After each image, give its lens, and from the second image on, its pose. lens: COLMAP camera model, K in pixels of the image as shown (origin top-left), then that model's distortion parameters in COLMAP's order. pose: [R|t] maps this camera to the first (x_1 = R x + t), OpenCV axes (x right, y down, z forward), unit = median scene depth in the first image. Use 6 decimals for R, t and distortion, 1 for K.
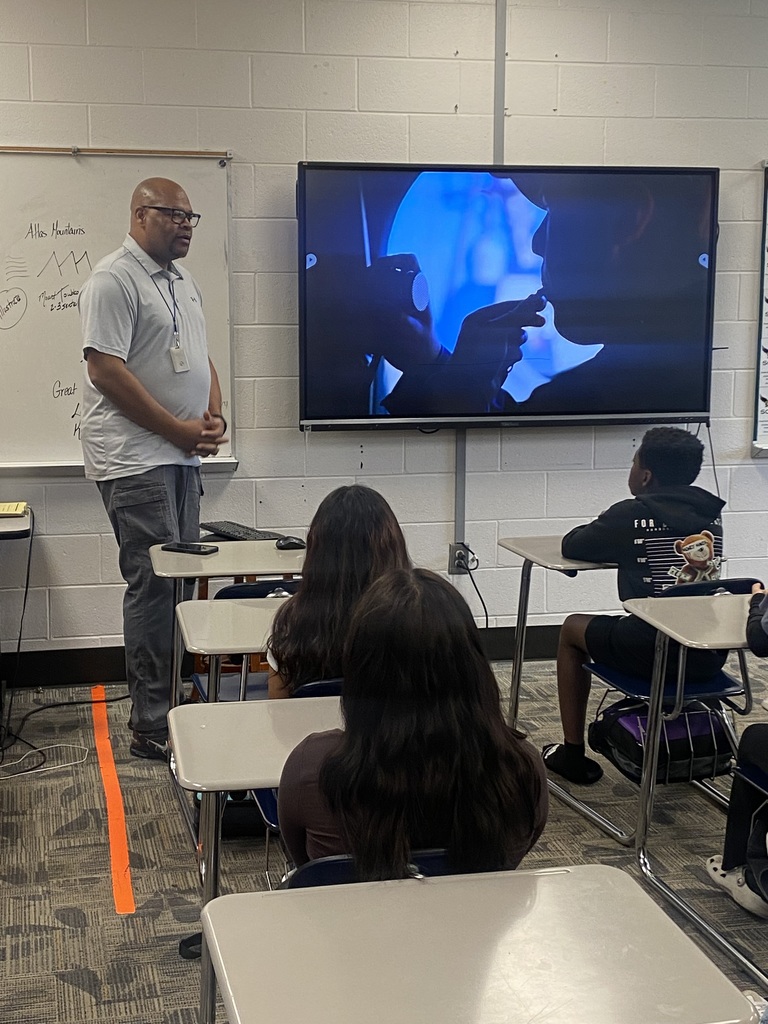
lens RADIAL K [[1521.3, 0, 381.1], [0, 1521.3, 514.5], [0, 0, 1]] dist [0.059941, 0.000000]
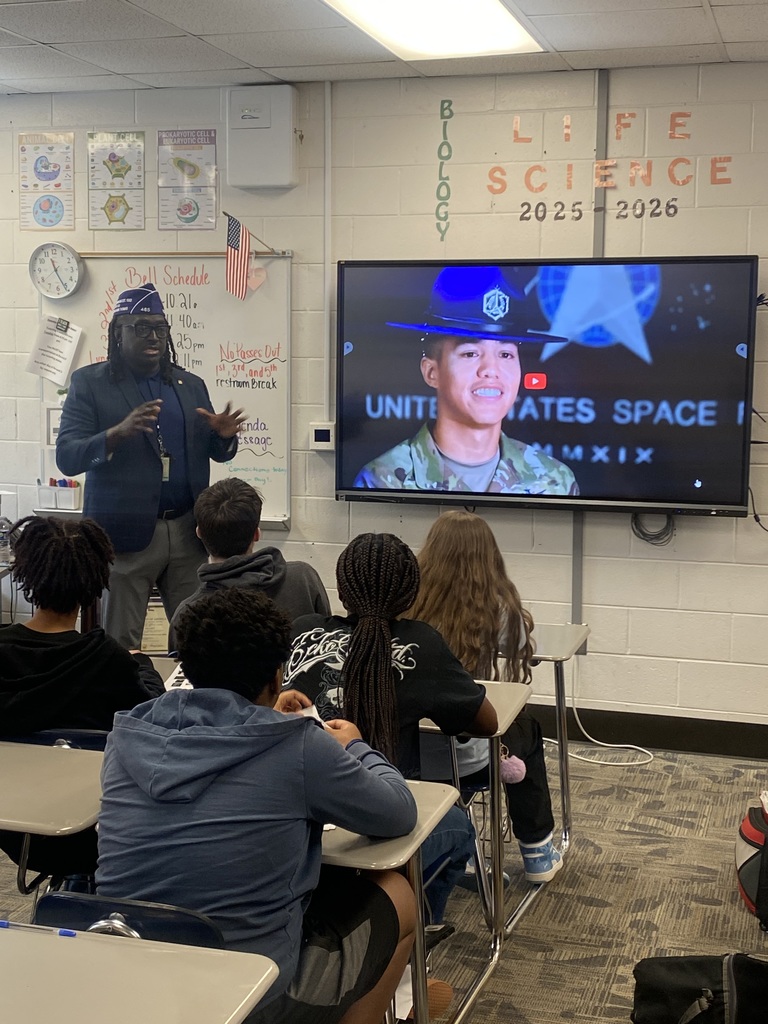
lens RADIAL K [[1441.5, 0, 383.2], [0, 1441.5, 511.6], [0, 0, 1]] dist [-0.016104, 0.000000]
pose [[0.862733, 0.060502, -0.502028, 0.479925], [-0.087151, 0.995750, -0.029765, -0.017330], [0.498094, 0.069431, 0.864339, 0.104948]]
